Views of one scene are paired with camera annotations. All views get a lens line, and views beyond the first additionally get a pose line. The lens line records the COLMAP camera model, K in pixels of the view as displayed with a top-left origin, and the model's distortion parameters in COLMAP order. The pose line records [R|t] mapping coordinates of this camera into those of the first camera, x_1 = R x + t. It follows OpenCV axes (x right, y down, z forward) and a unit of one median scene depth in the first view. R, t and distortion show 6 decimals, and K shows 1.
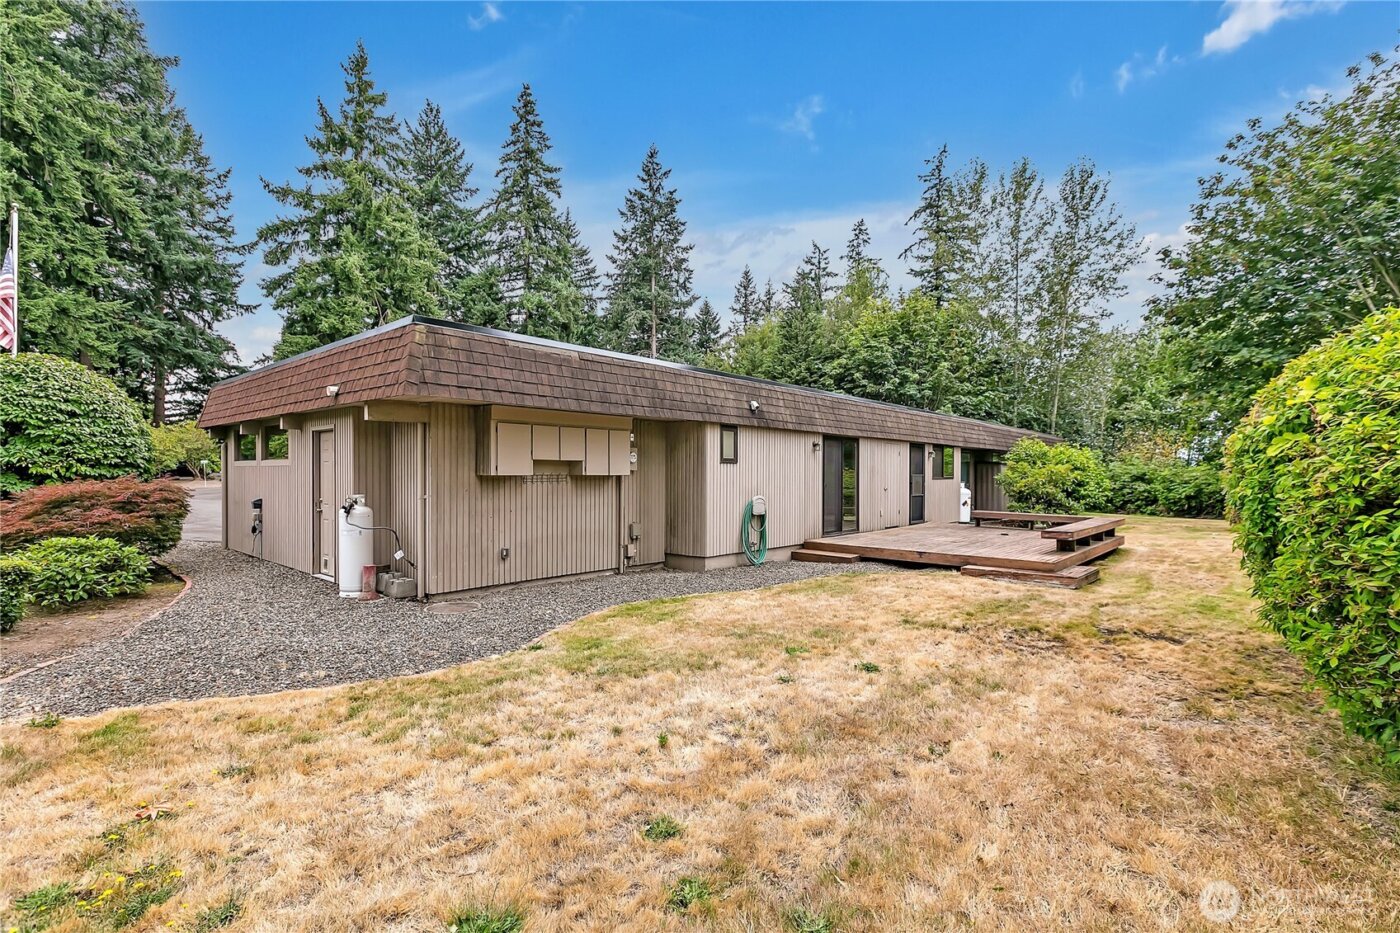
lens RADIAL K [[642.0, 0, 700.0], [0, 642.0, 466.5], [0, 0, 1]] dist [0.004488, 0.000444]
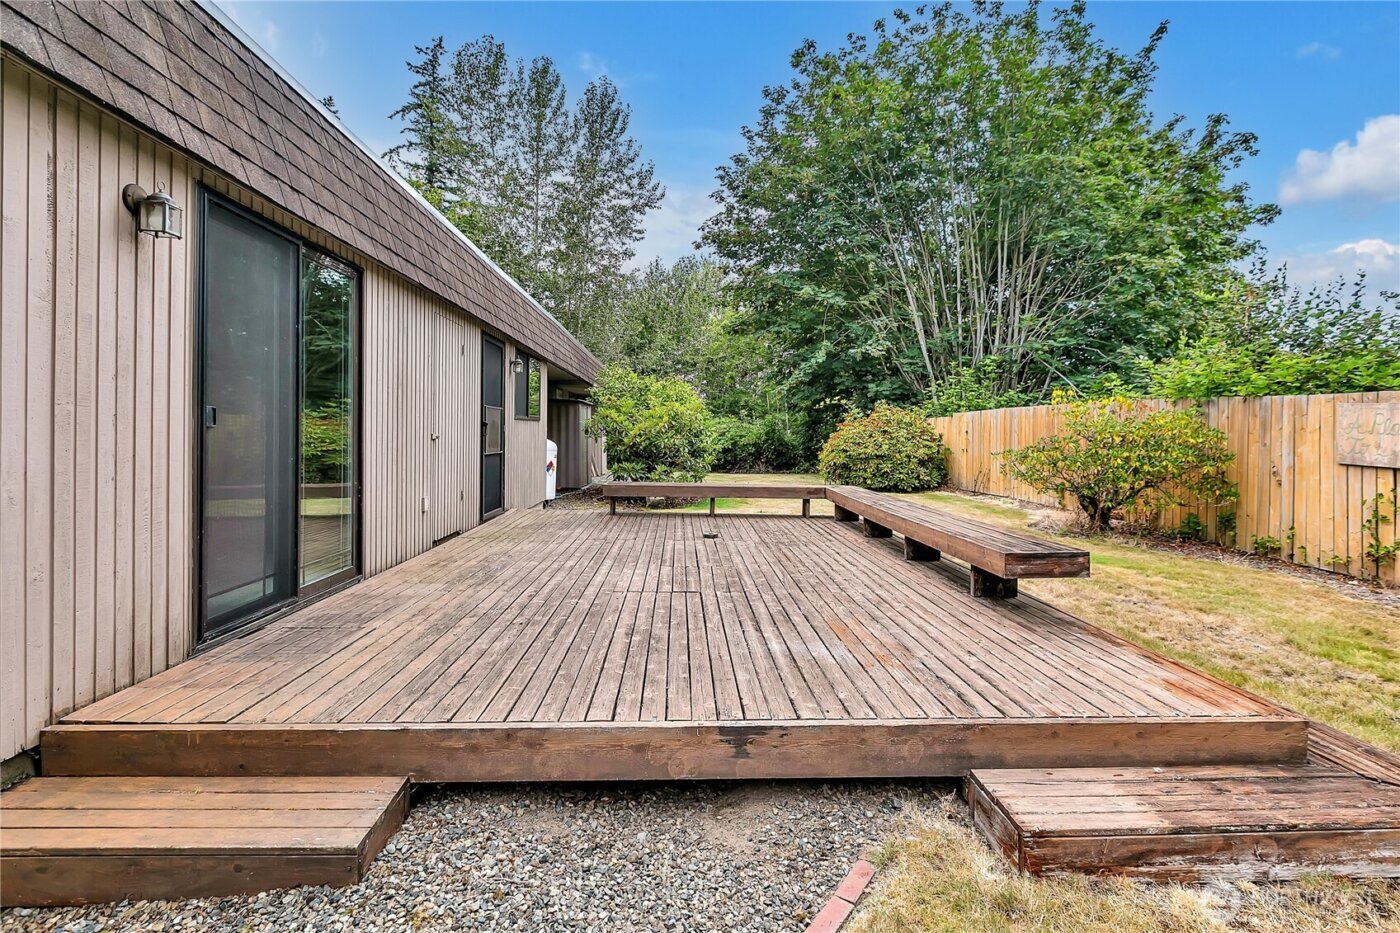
lens RADIAL K [[668.4, 0, 708.0], [0, 668.4, 432.1], [0, 0, 1]] dist [0.002275, 0.000049]
pose [[0.719964, 0.003589, 0.694002, 0.048365], [-0.011856, 0.999904, 0.007128, 0.009777], [-0.693910, -0.013360, 0.719938, 0.218122]]
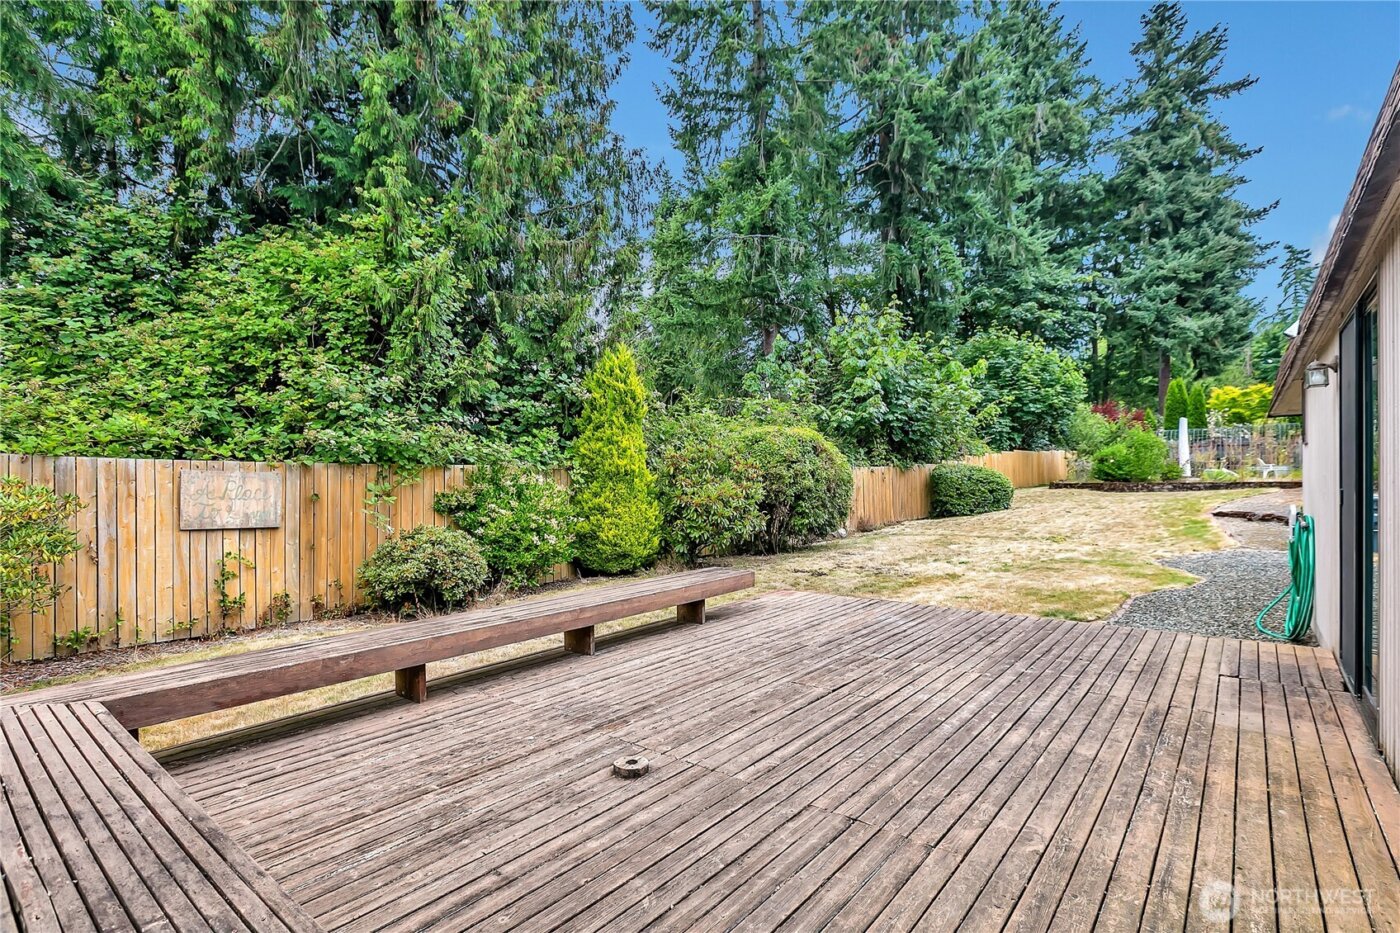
lens RADIAL K [[644.9, 0, 695.6], [0, 644.9, 468.9], [0, 0, 1]] dist [0.005730, 0.000778]
pose [[-0.999786, -0.001137, -0.020679, 0.151967], [-0.000675, 0.999750, -0.022337, 0.005460], [0.020700, -0.022318, -0.999537, 0.390351]]
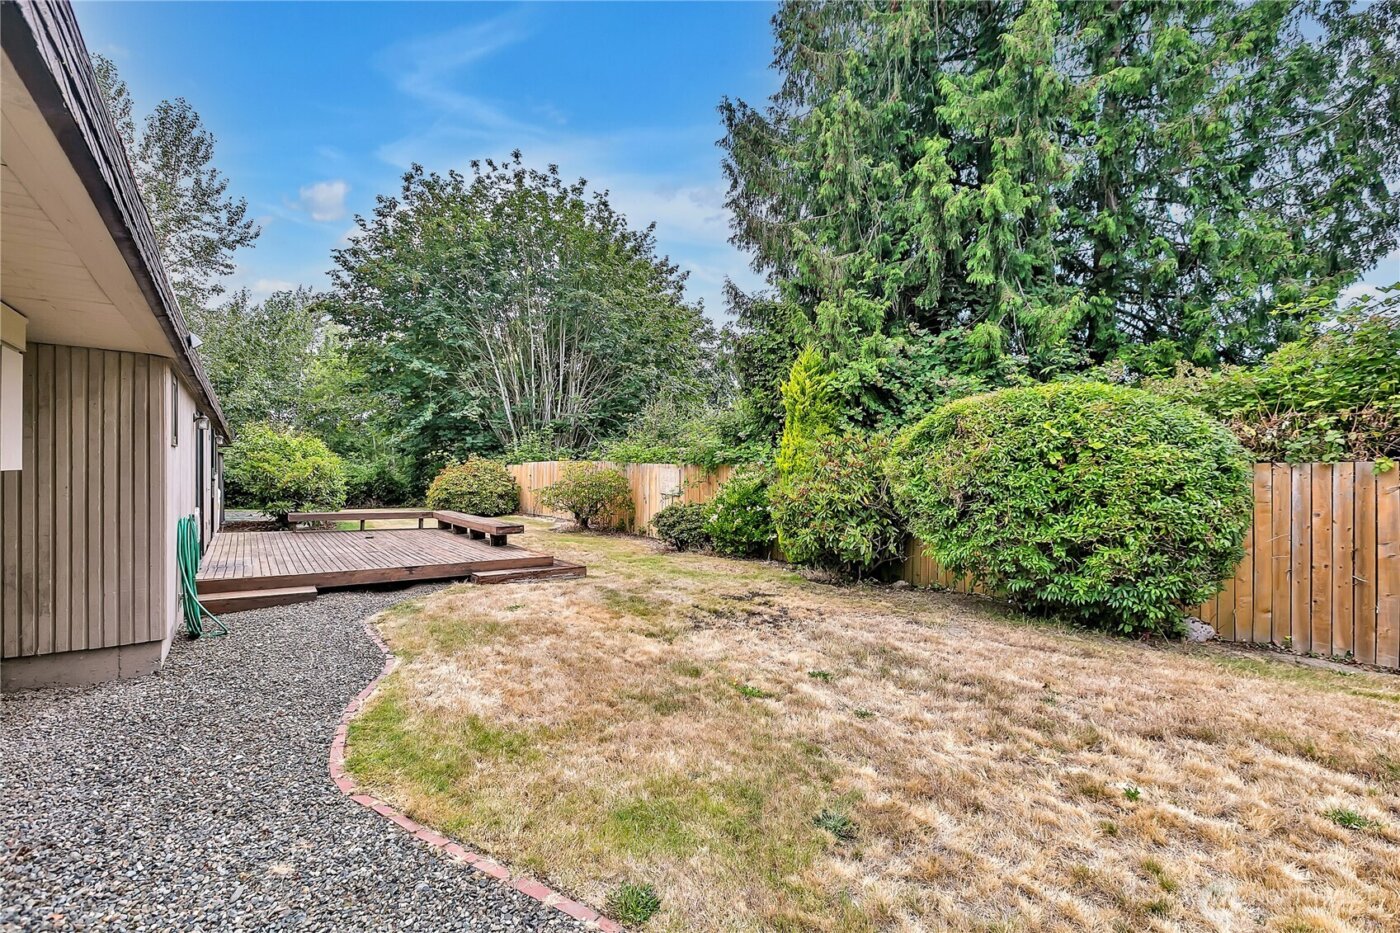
lens RADIAL K [[644.9, 0, 695.6], [0, 644.9, 468.9], [0, 0, 1]] dist [0.005730, 0.000778]
pose [[0.237145, 0.000710, 0.971474, -0.087998], [-0.015775, 0.999871, 0.003120, 0.001168], [-0.971346, -0.016065, 0.237125, 0.120532]]
